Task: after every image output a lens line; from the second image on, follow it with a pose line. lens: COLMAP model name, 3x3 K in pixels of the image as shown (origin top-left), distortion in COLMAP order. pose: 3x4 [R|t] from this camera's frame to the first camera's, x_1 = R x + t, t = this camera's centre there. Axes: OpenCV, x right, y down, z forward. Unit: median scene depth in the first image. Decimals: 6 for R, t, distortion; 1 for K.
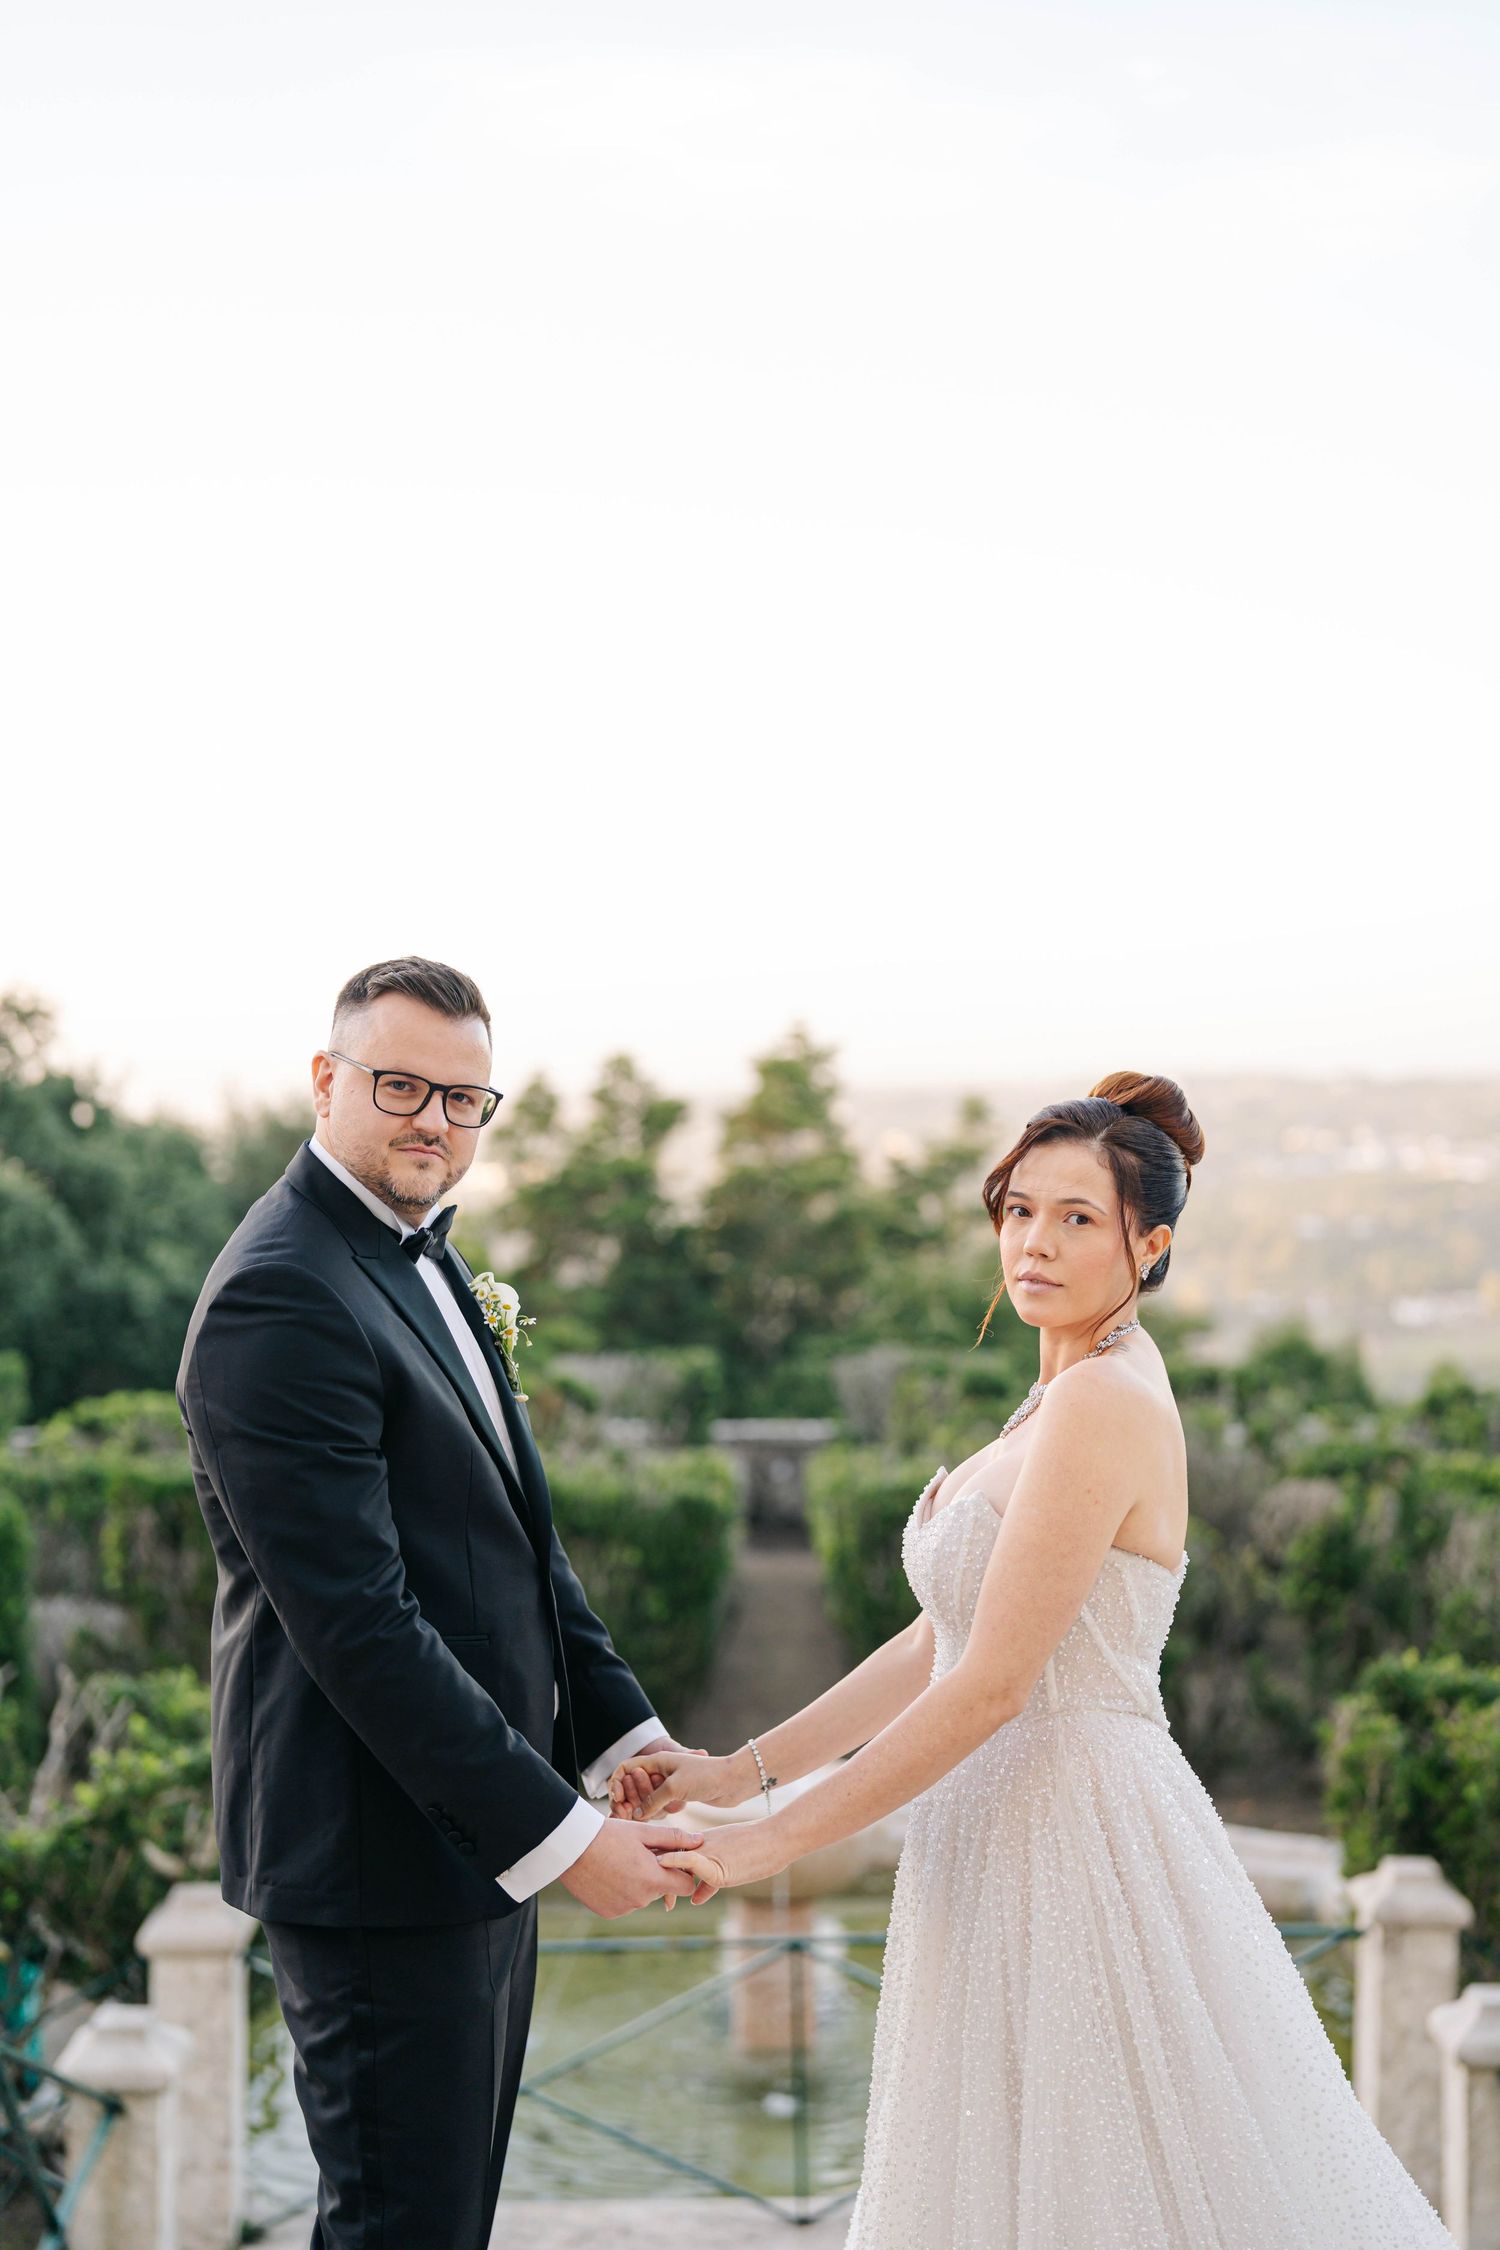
lens RADIAL K [[3128.2, 0, 749.0], [0, 3128.2, 1119.9], [0, 0, 1]] dist [0.002128, 0.031395]
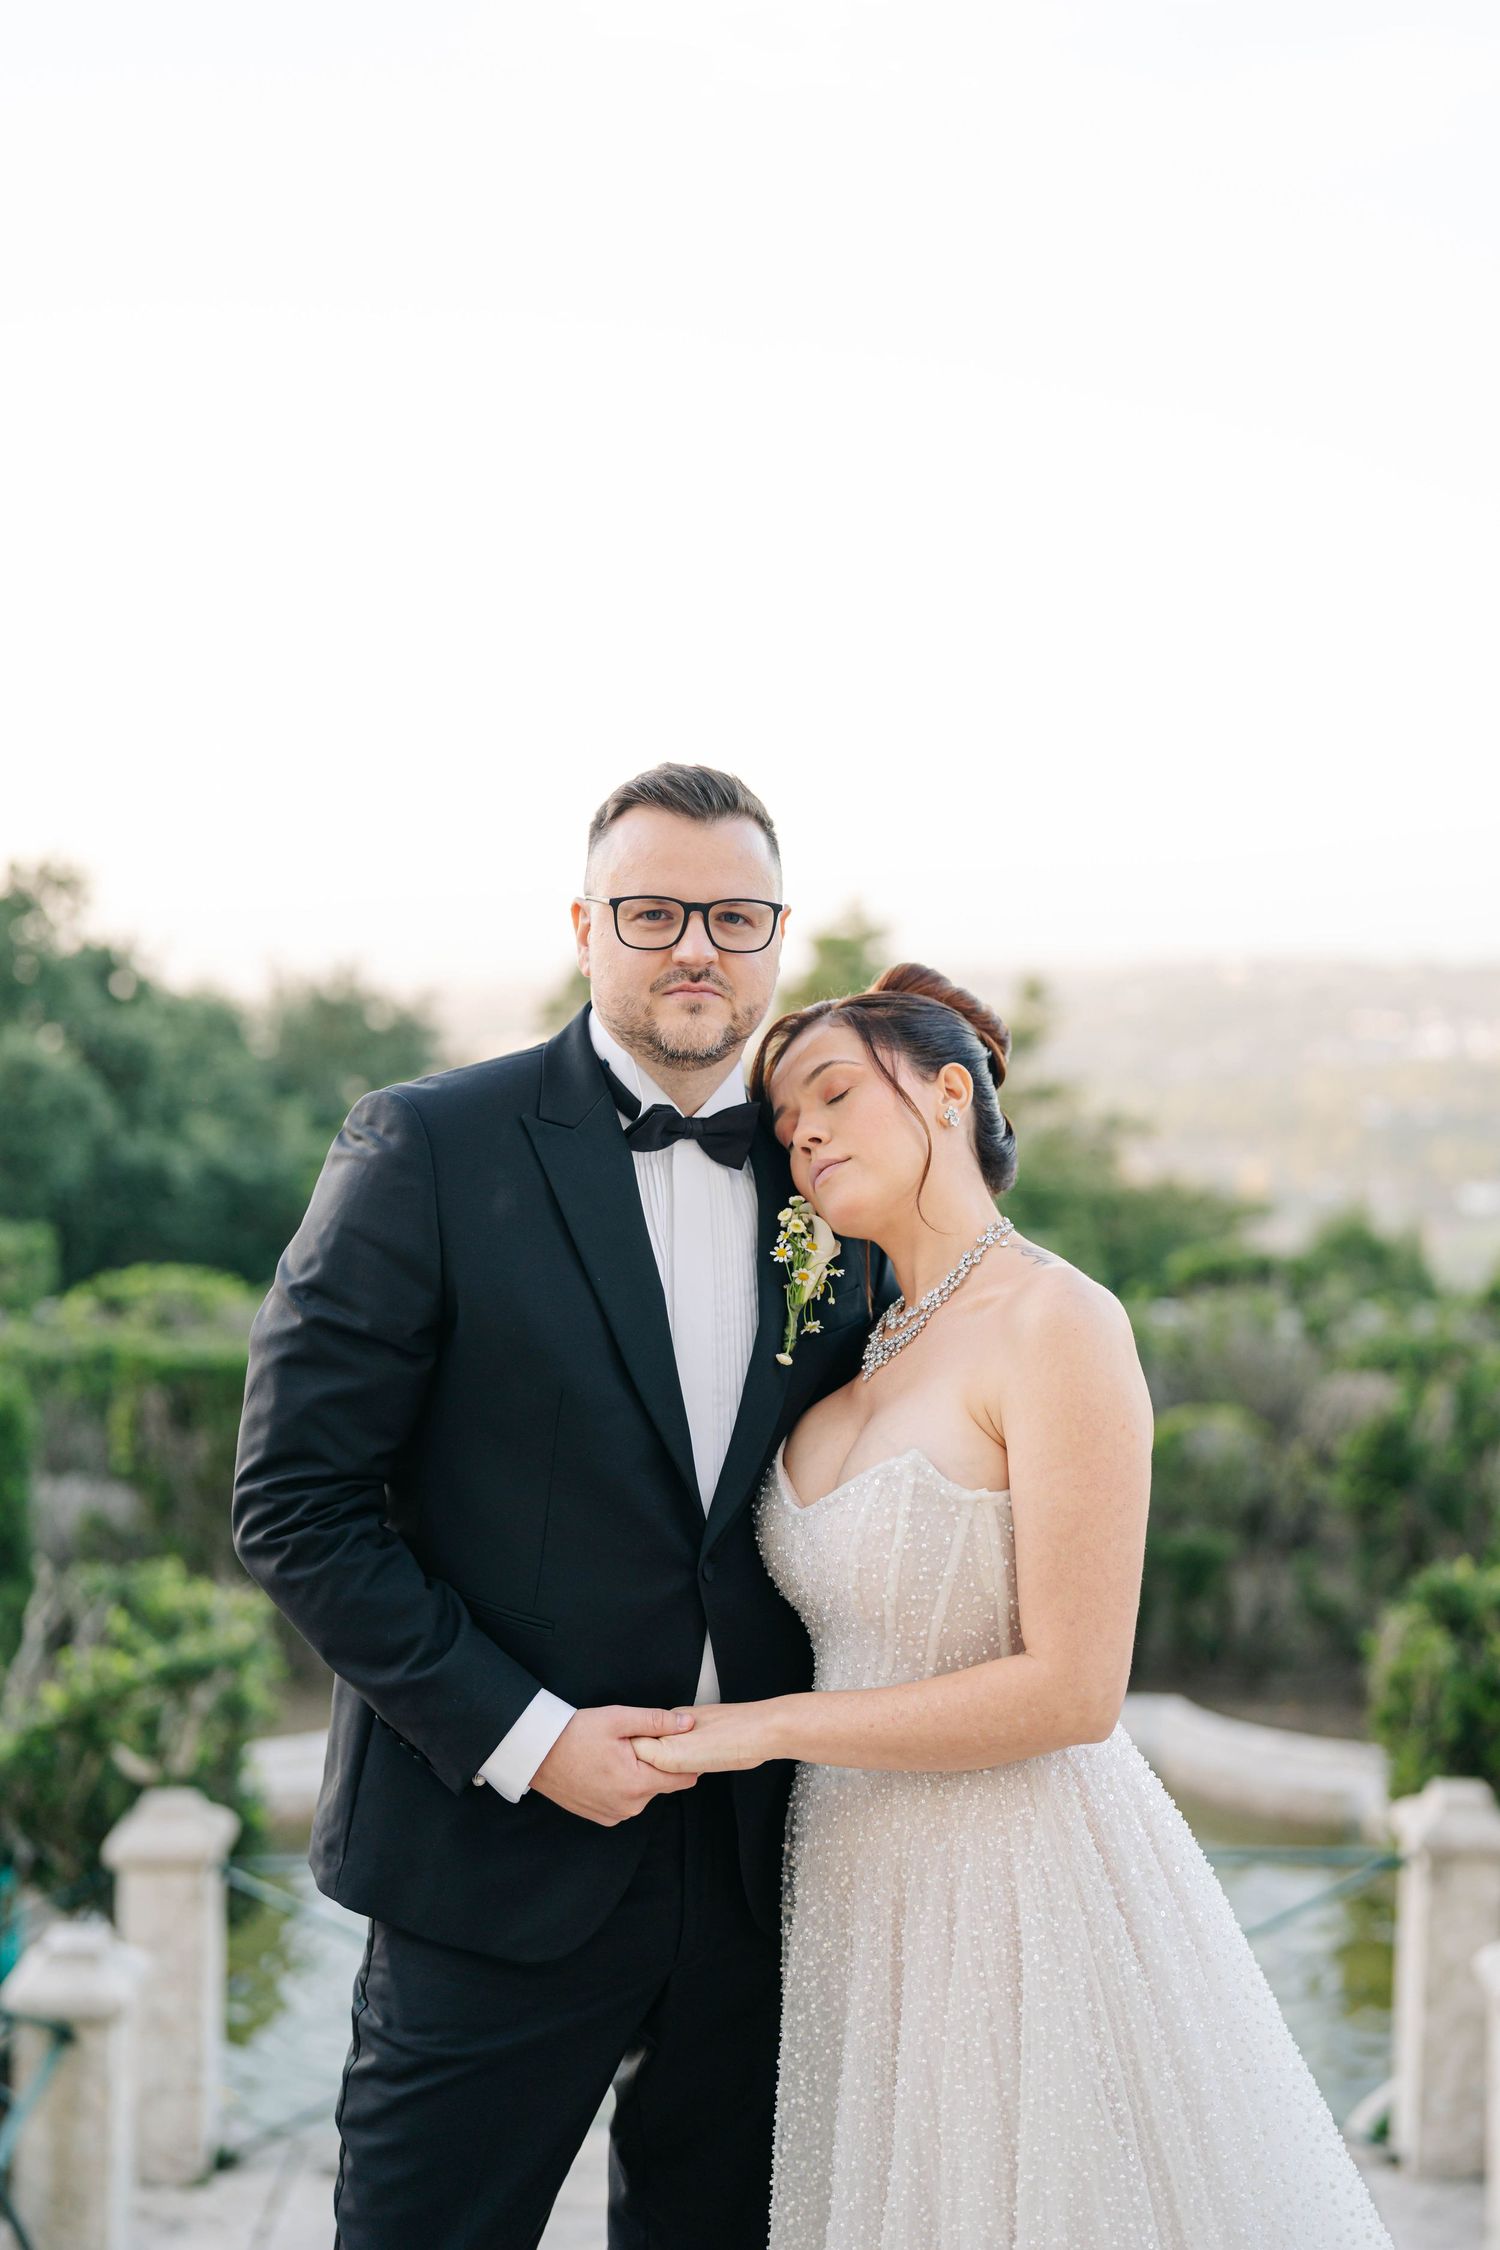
lens RADIAL K [[3109.8, 0, 750.0], [0, 3109.8, 1125.0], [0, 0, 1]] dist [0.019619, 0.052309]
pose [[0.999715, 0.010460, -0.021447, 0.010808], [-0.009584, 0.999133, 0.040523, 0.001908], [0.021852, -0.040306, 0.998948, 0.045373]]
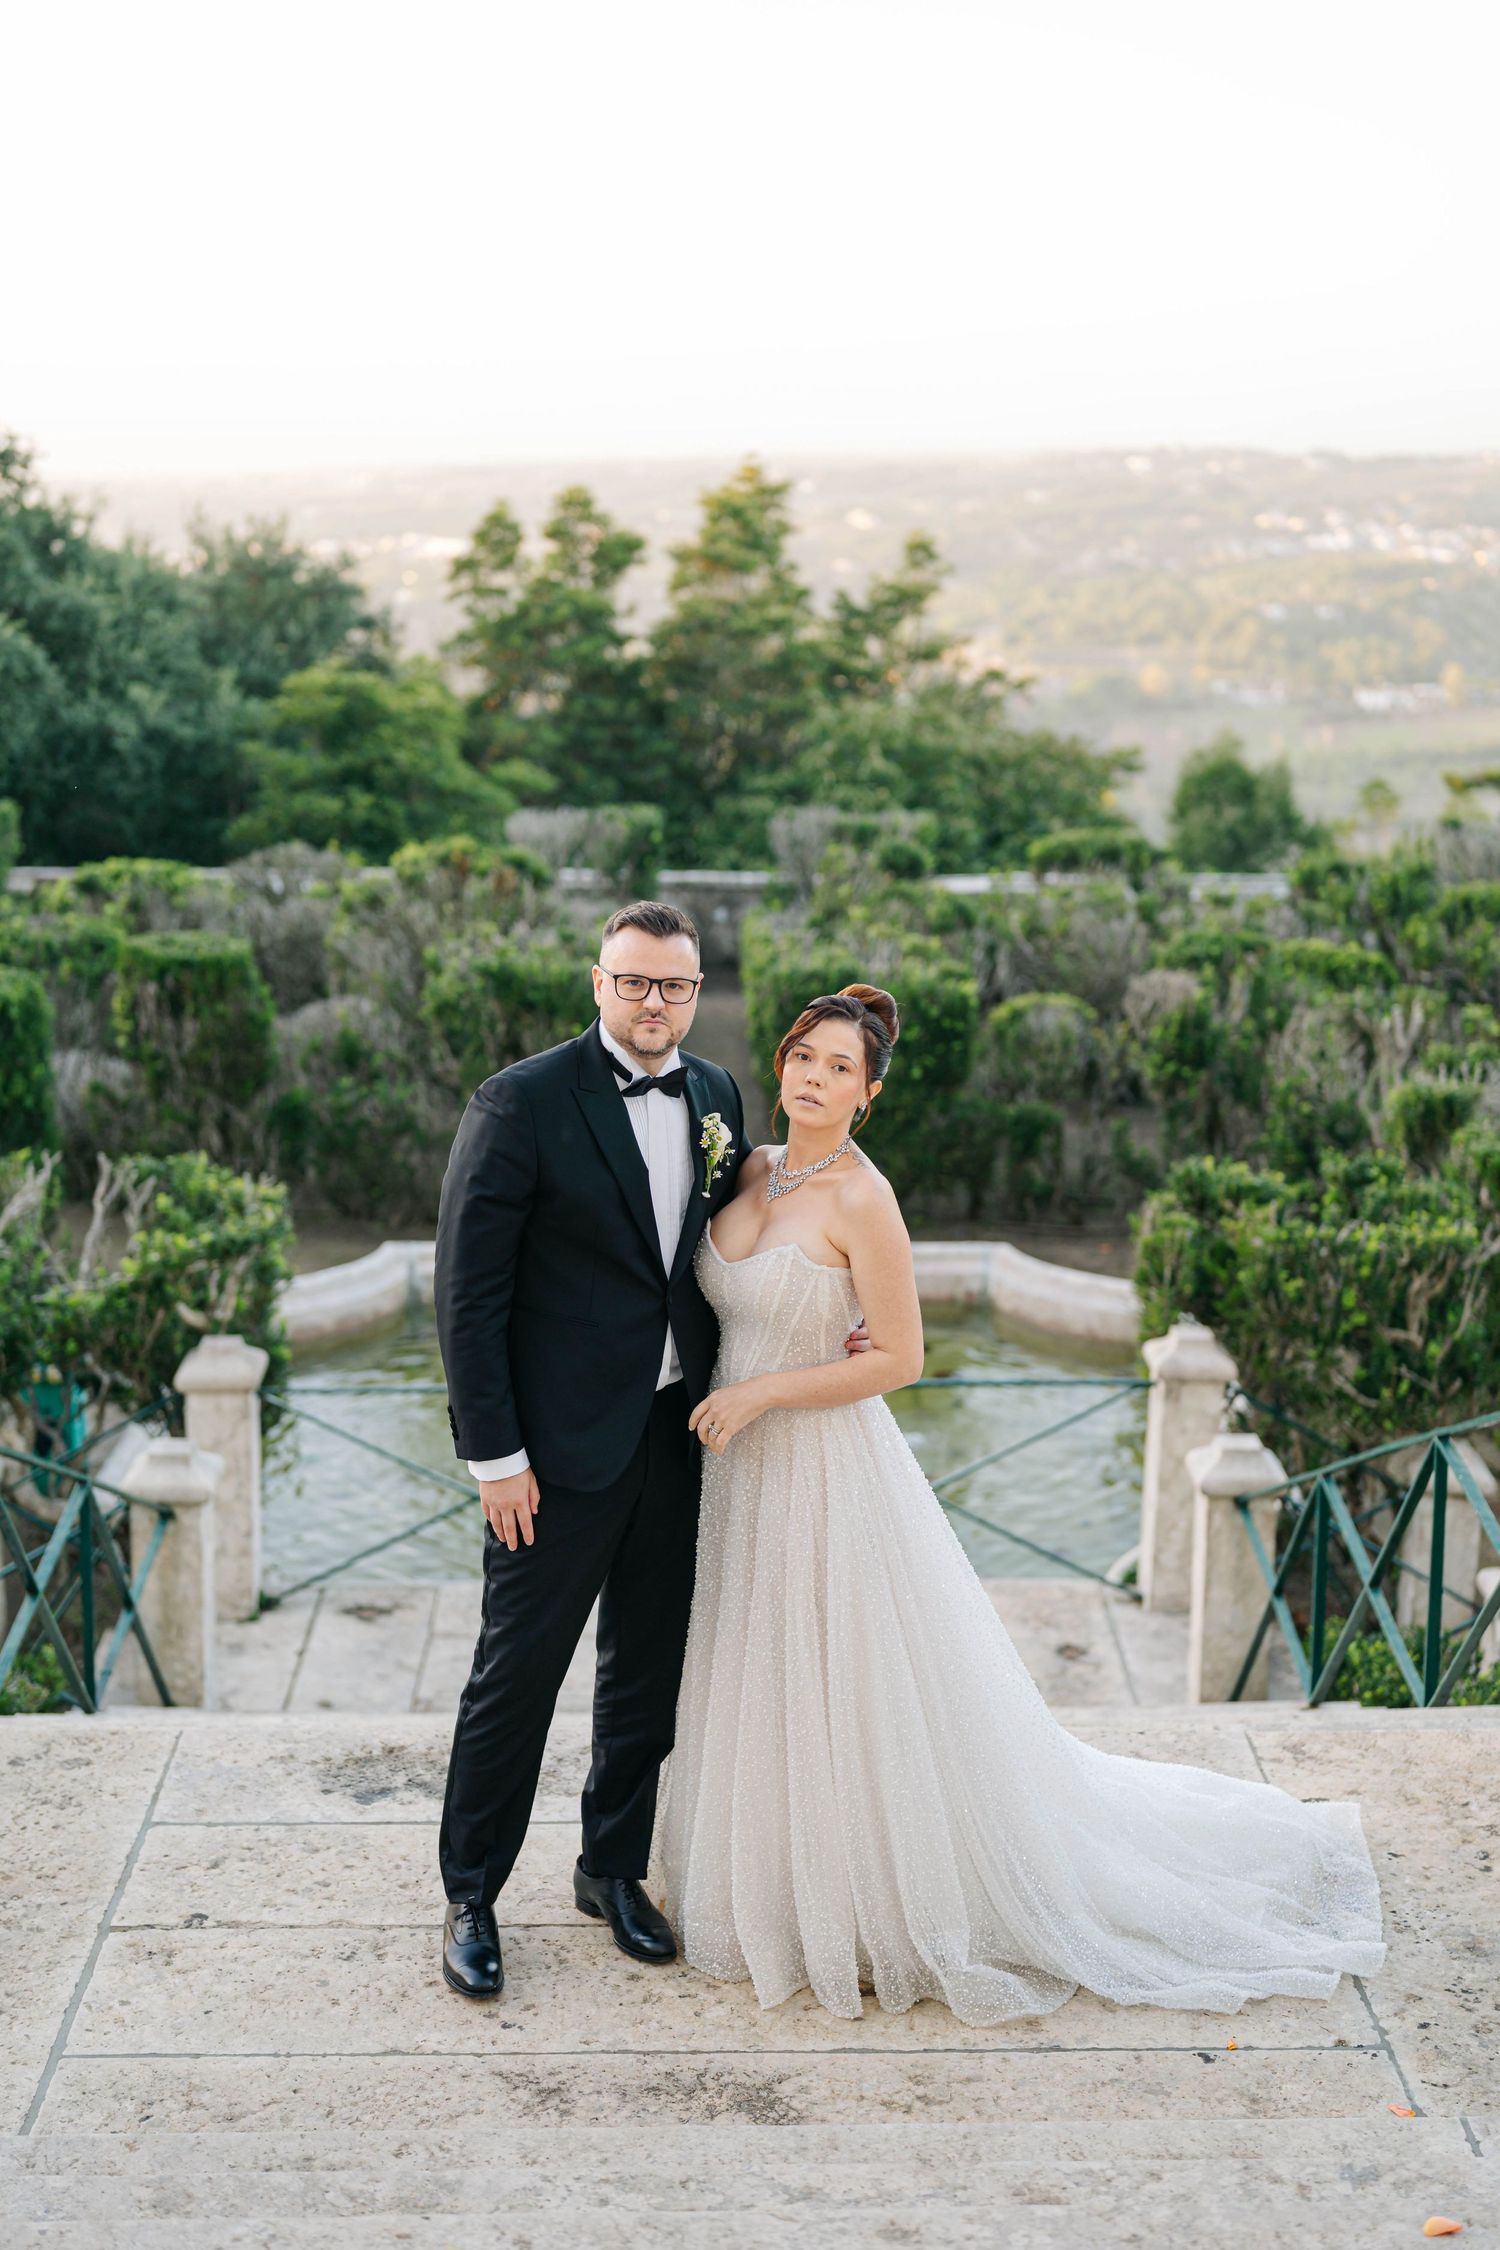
lens RADIAL K [[3181.4, 0, 815.4], [0, 3181.4, 1092.4], [0, 0, 1]] dist [0.022440, 0.022575]
pose [[0.999270, 0.016810, 0.034295, 0.009827], [-0.023138, 0.980840, 0.193434, -0.065078], [-0.030386, -0.194087, 0.980514, -0.148673]]
